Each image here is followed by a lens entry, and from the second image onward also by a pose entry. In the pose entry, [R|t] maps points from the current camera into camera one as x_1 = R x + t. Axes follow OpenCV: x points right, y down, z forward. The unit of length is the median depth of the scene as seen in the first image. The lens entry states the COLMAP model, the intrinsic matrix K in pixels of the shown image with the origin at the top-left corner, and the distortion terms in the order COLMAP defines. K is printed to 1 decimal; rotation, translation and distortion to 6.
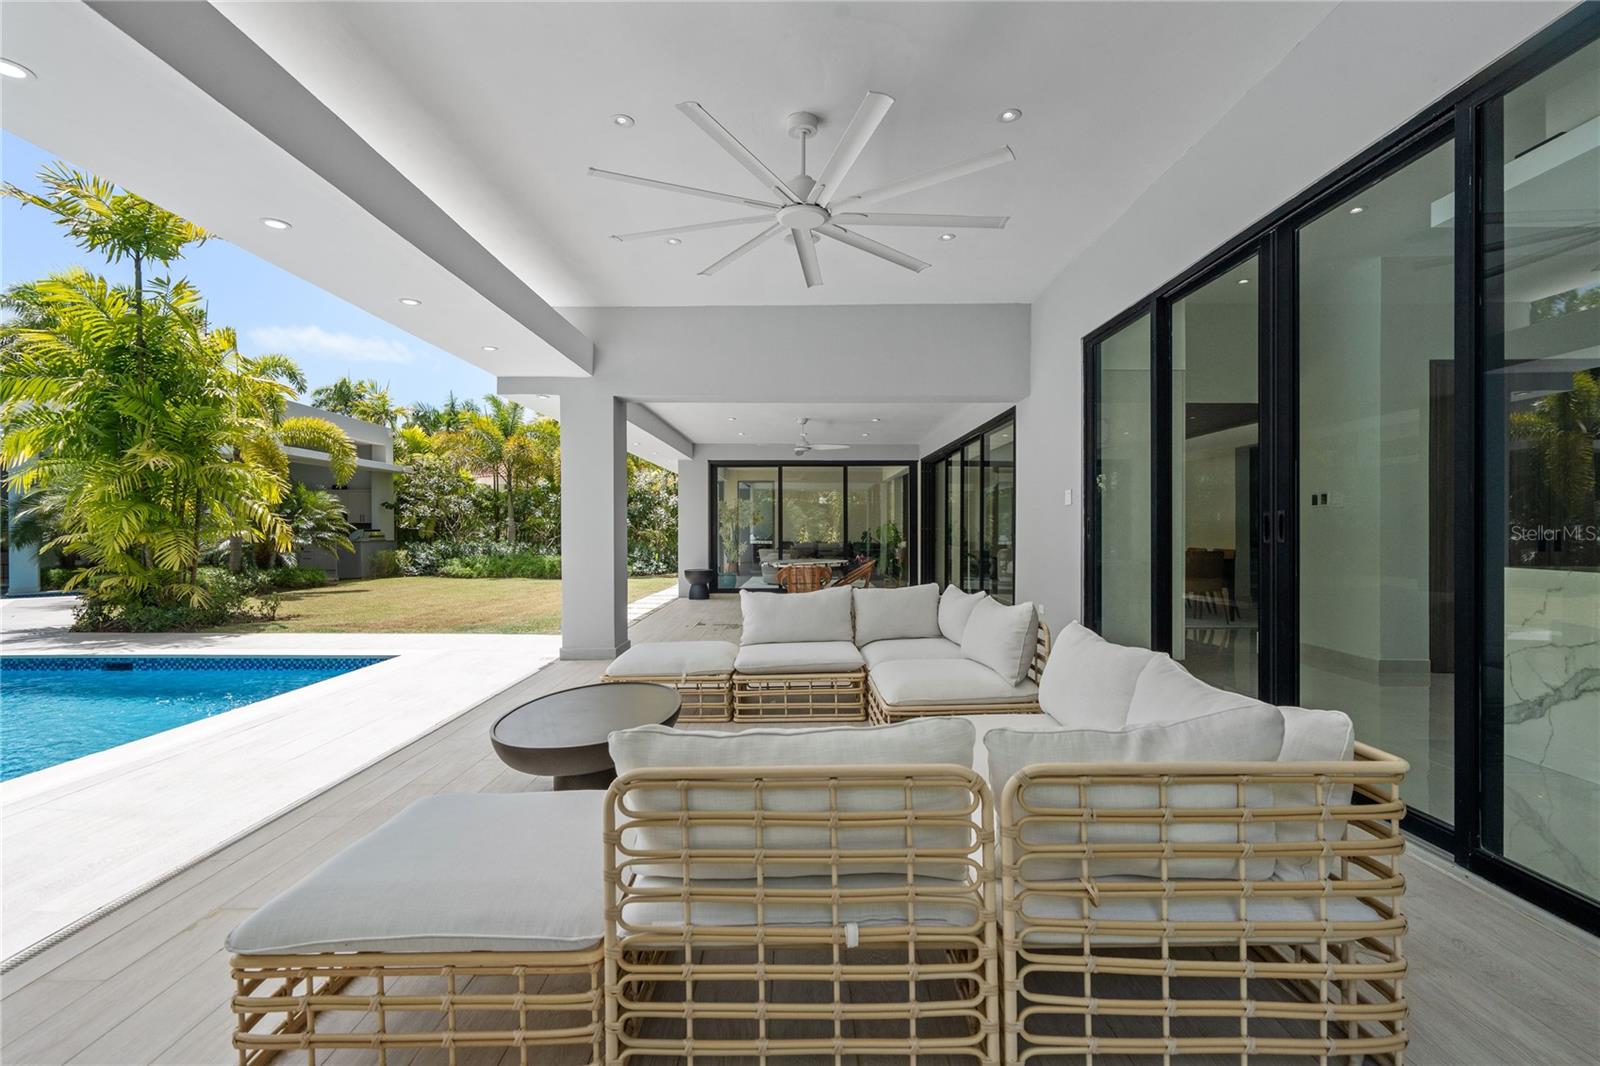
lens RADIAL K [[738.0, 0, 797.0], [0, 738.0, 535.3], [0, 0, 1]] dist [0.000913, 0.000010]
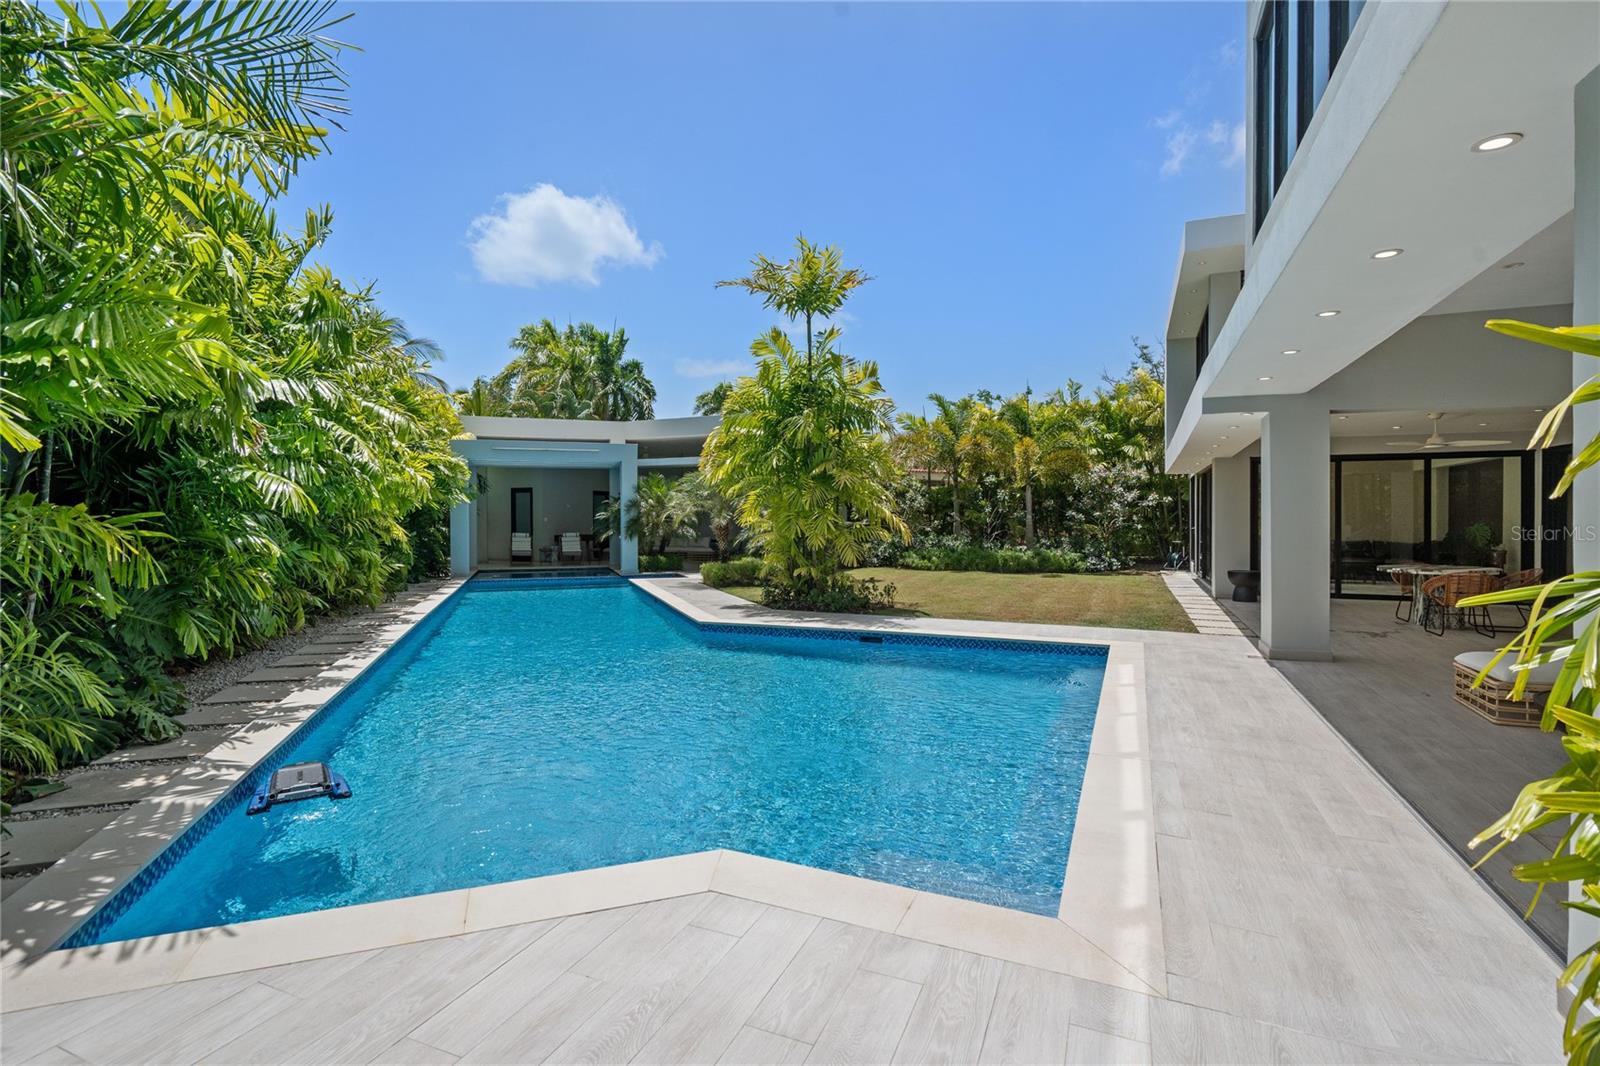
lens RADIAL K [[784.7, 0, 801.4], [0, 784.7, 524.2], [0, 0, 1]] dist [0.000725, 0.000077]
pose [[0.924232, 0.004200, -0.381808, -0.274132], [-0.003923, 0.999991, 0.001505, -0.014047], [0.381811, 0.000107, 0.924240, -0.174182]]
